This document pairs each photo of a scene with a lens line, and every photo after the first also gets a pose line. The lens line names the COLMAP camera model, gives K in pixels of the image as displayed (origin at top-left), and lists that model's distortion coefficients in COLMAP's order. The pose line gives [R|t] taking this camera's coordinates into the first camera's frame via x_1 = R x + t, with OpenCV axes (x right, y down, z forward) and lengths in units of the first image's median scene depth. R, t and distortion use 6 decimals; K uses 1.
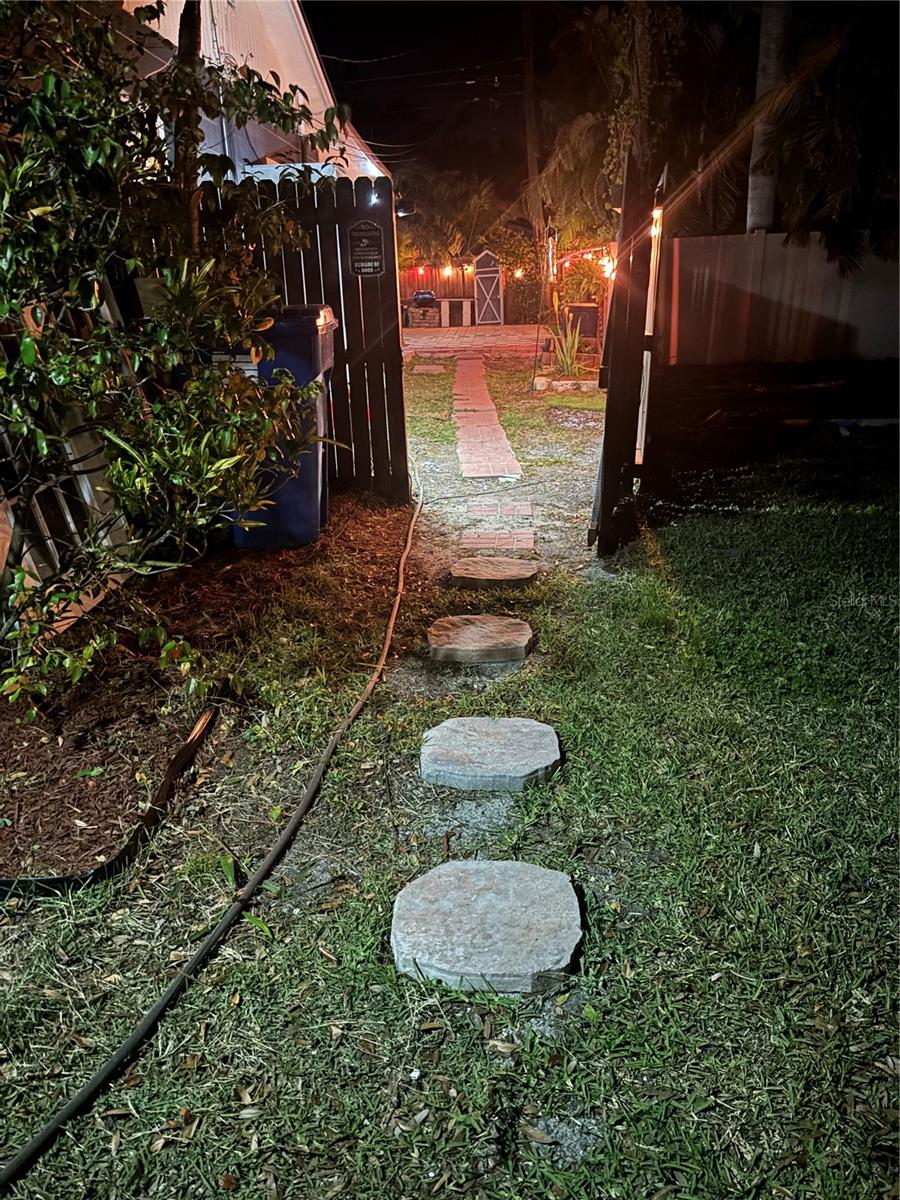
lens RADIAL K [[901.3, 0, 446.0], [0, 901.3, 596.5], [0, 0, 1]] dist [0.044917, -0.051467]
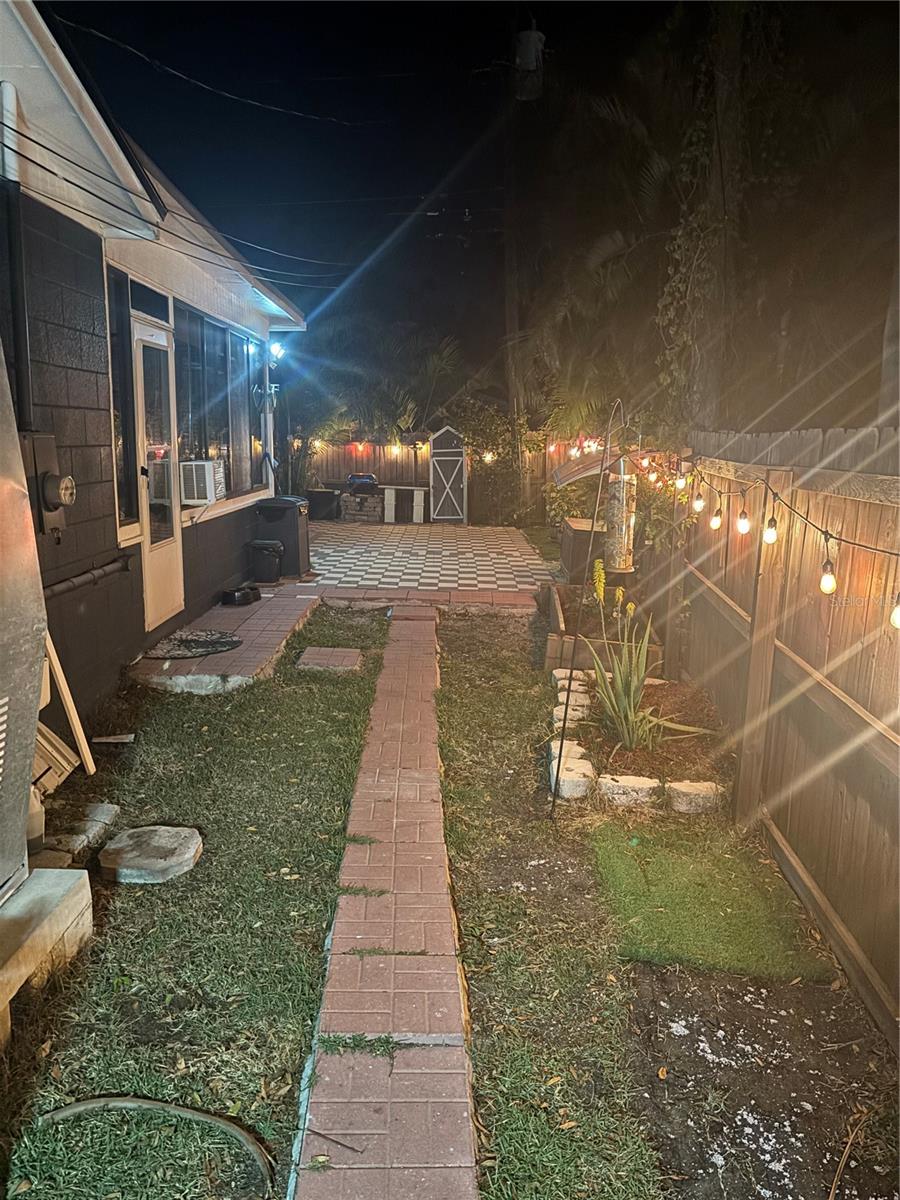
lens RADIAL K [[901.3, 0, 454.8], [0, 901.3, 606.6], [0, 0, 1]] dist [0.044917, -0.051467]
pose [[0.997556, 0.037371, 0.059035, 0.106080], [-0.027929, 0.987775, -0.153362, -1.046322], [-0.064044, 0.151338, 0.986405, 2.472439]]
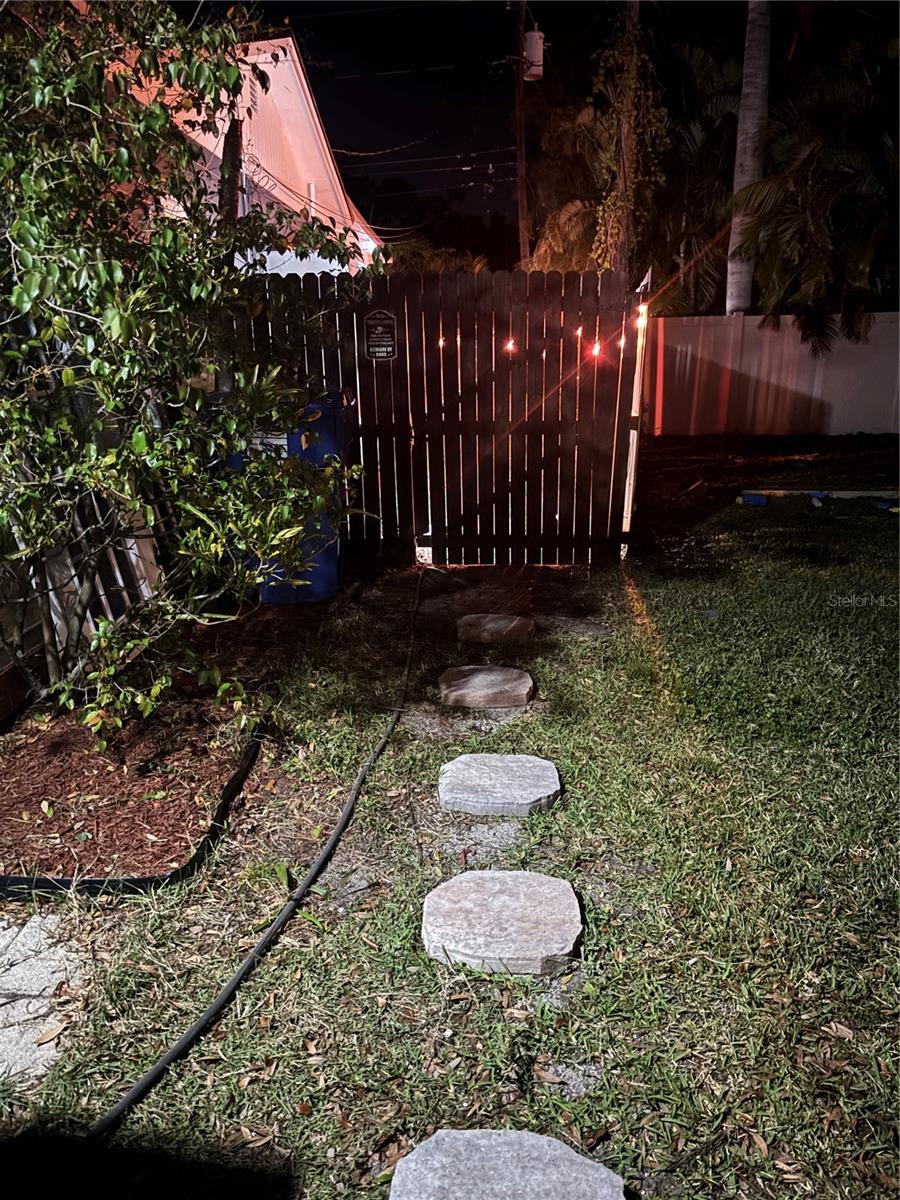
lens RADIAL K [[901.3, 0, 450.0], [0, 901.3, 596.5], [0, 0, 1]] dist [0.044917, -0.051467]
pose [[0.999752, 0.012605, 0.018359, -0.040759], [-0.011382, 0.997804, -0.065255, 0.011993], [-0.019141, 0.065030, 0.997700, -0.173504]]
